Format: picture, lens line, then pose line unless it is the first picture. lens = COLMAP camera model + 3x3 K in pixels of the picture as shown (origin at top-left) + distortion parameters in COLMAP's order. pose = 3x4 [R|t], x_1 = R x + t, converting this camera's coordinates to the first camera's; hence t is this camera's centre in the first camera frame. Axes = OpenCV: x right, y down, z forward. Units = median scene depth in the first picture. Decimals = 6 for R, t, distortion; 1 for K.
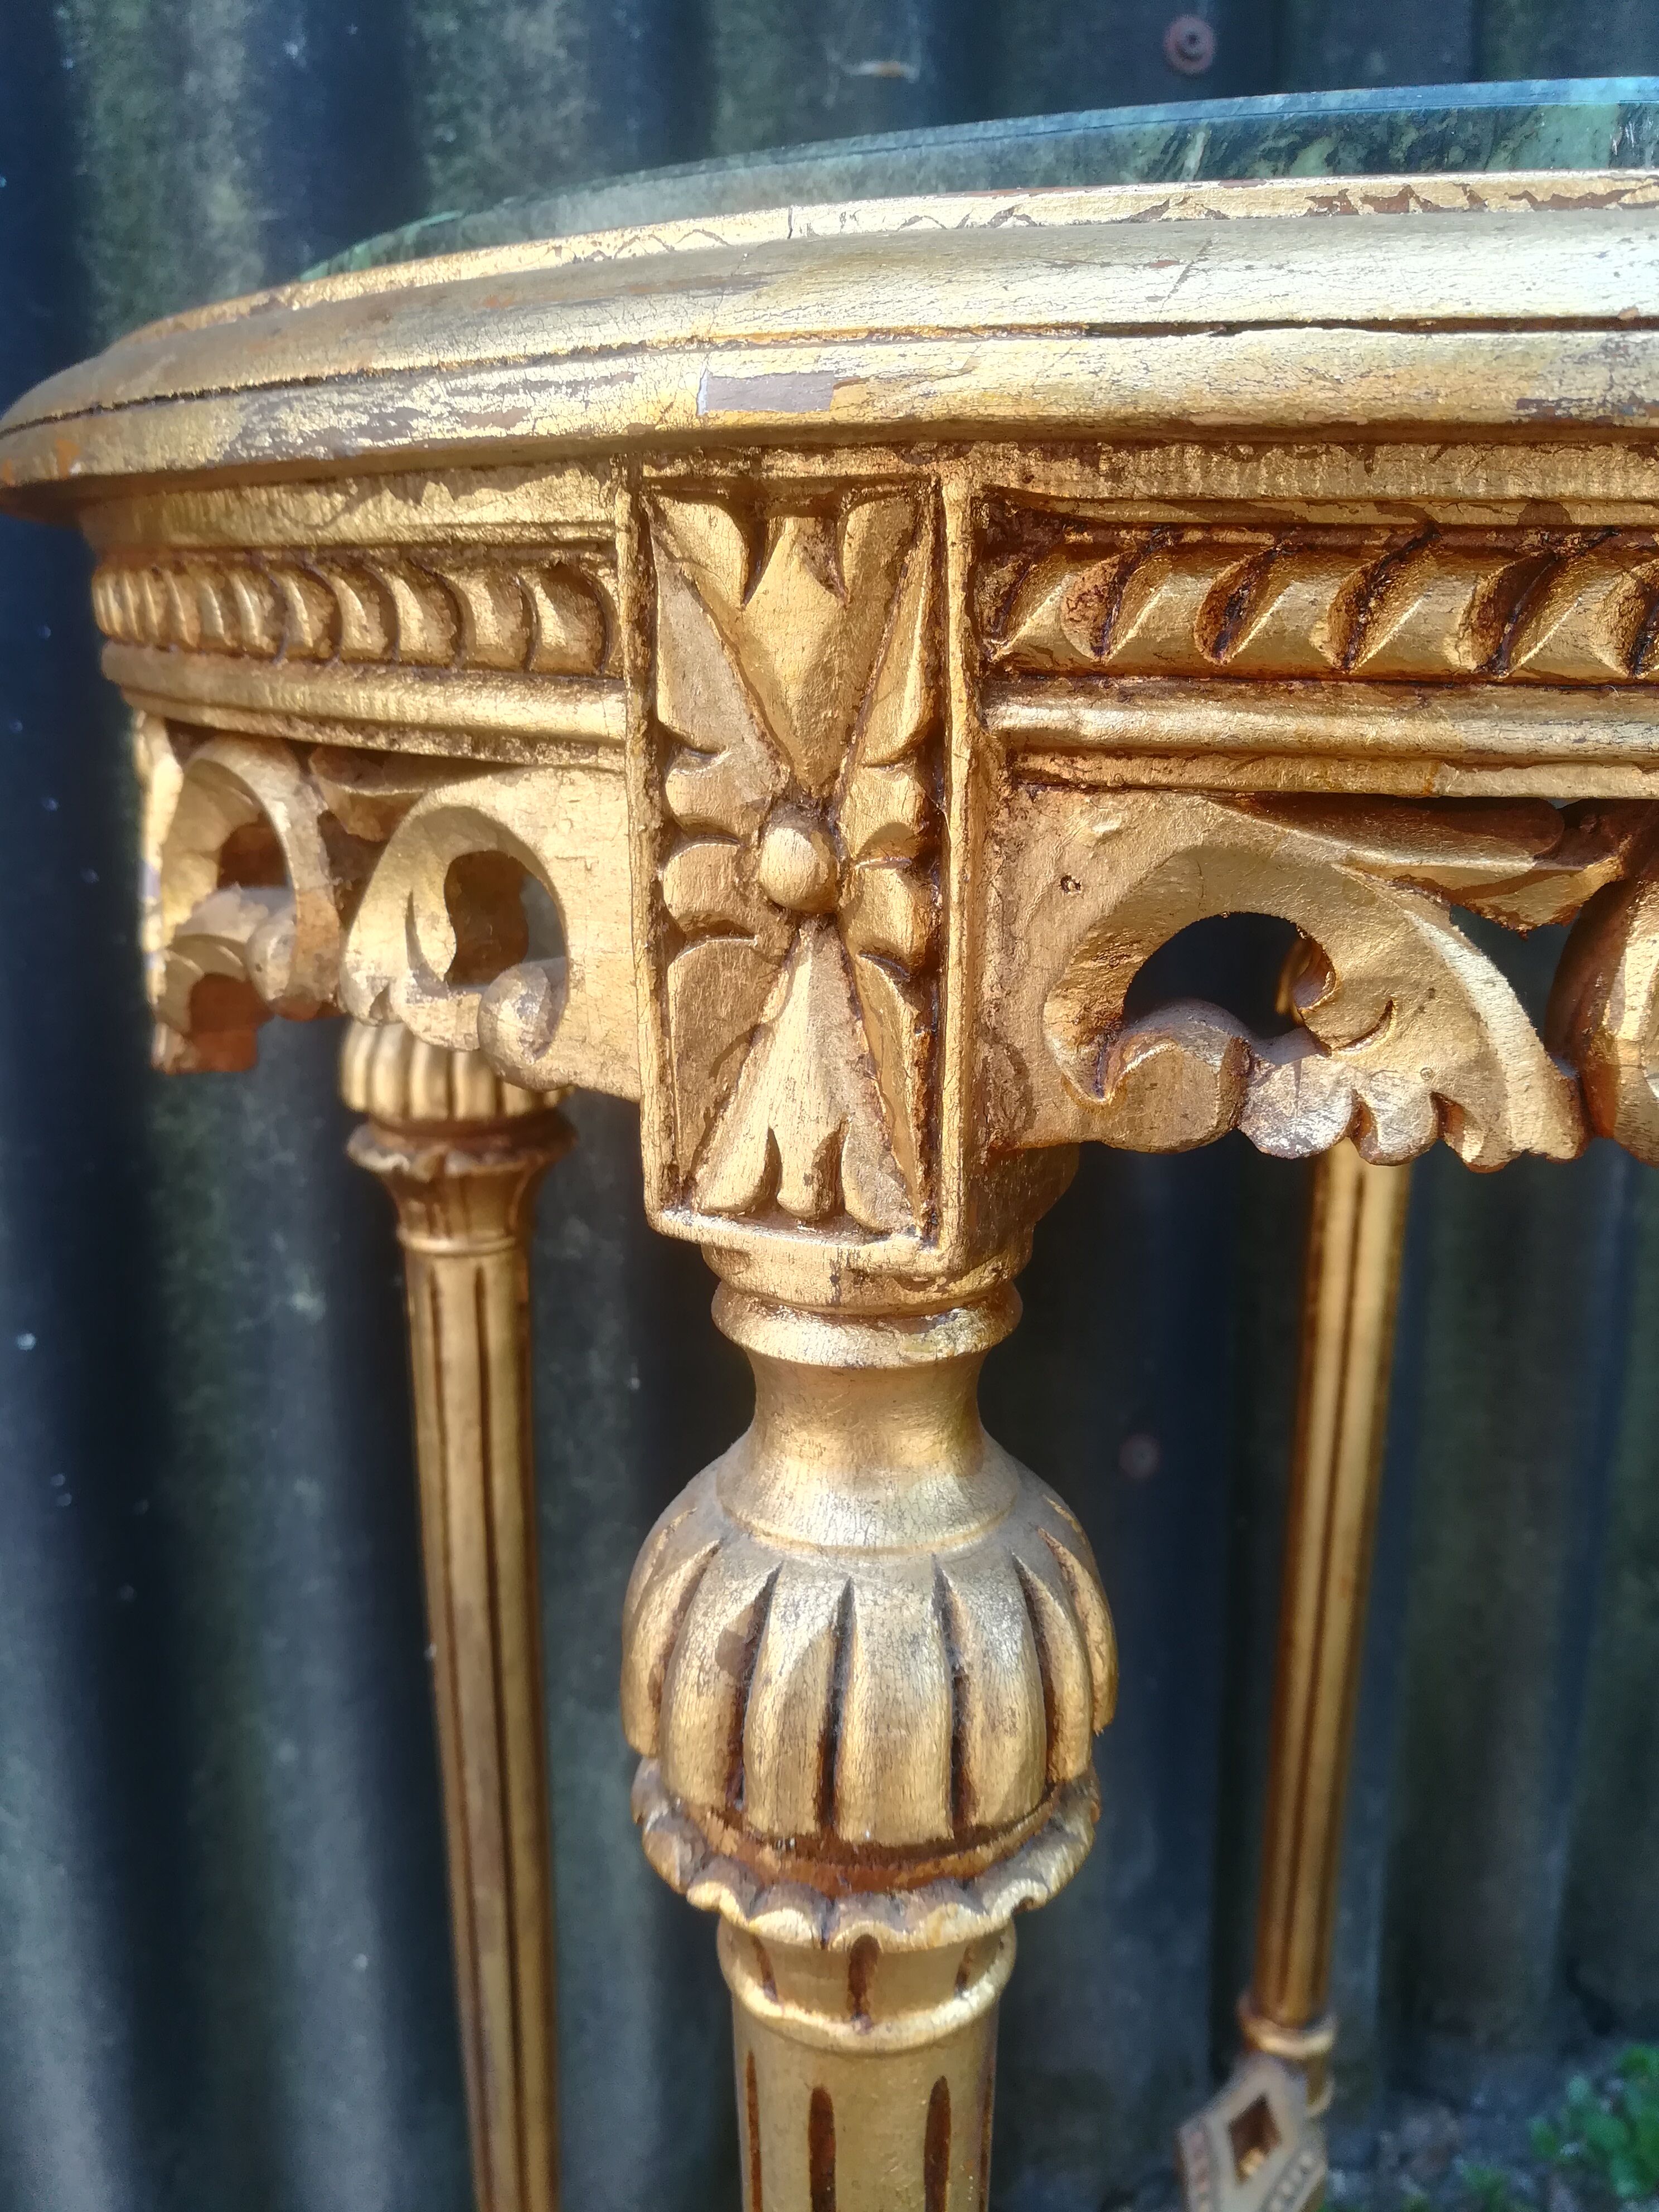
lens RADIAL K [[1778.2, 0, 829.5], [0, 1778.2, 1106.0], [0, 0, 1]] dist [-0.038703, 0.042764]
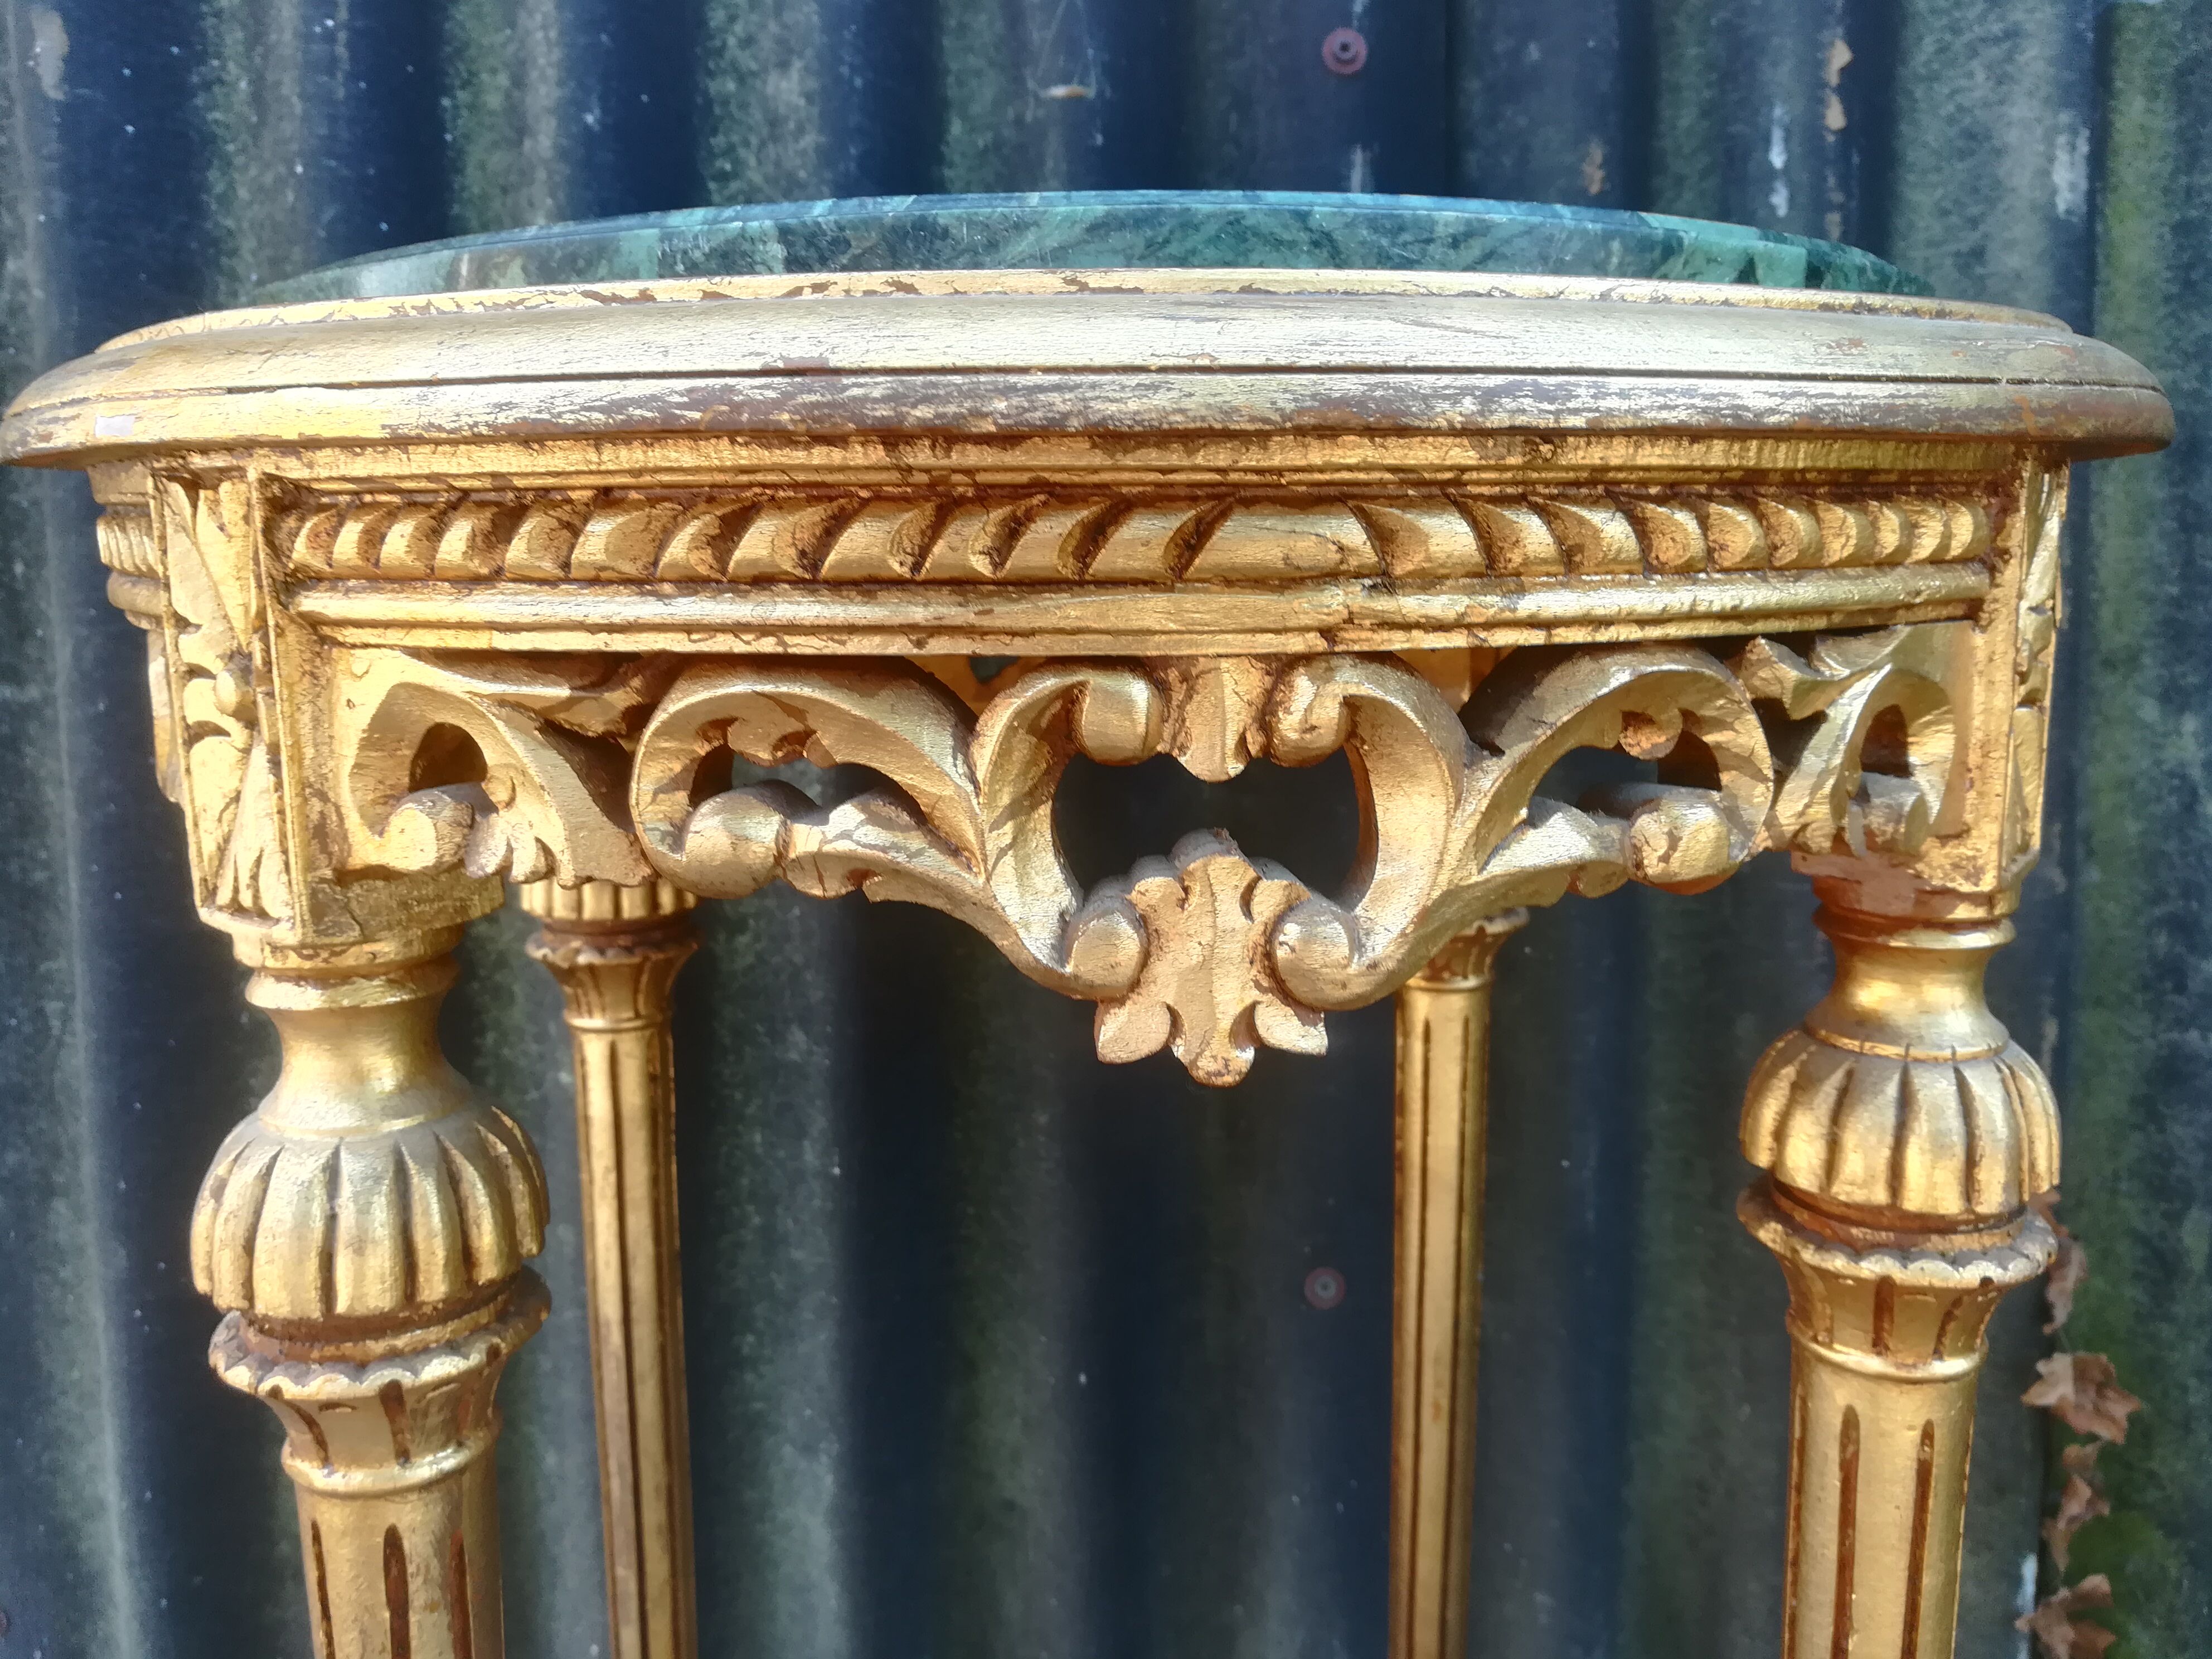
lens RADIAL K [[1763.5, 0, 1106.0], [0, 1763.5, 829.5], [0, 0, 1]] dist [-0.167476, 0.286612]
pose [[0.974957, 0.025803, -0.220890, 0.424414], [-0.046569, 0.994913, -0.089325, 0.036135], [0.217462, 0.097375, 0.971200, -0.139602]]
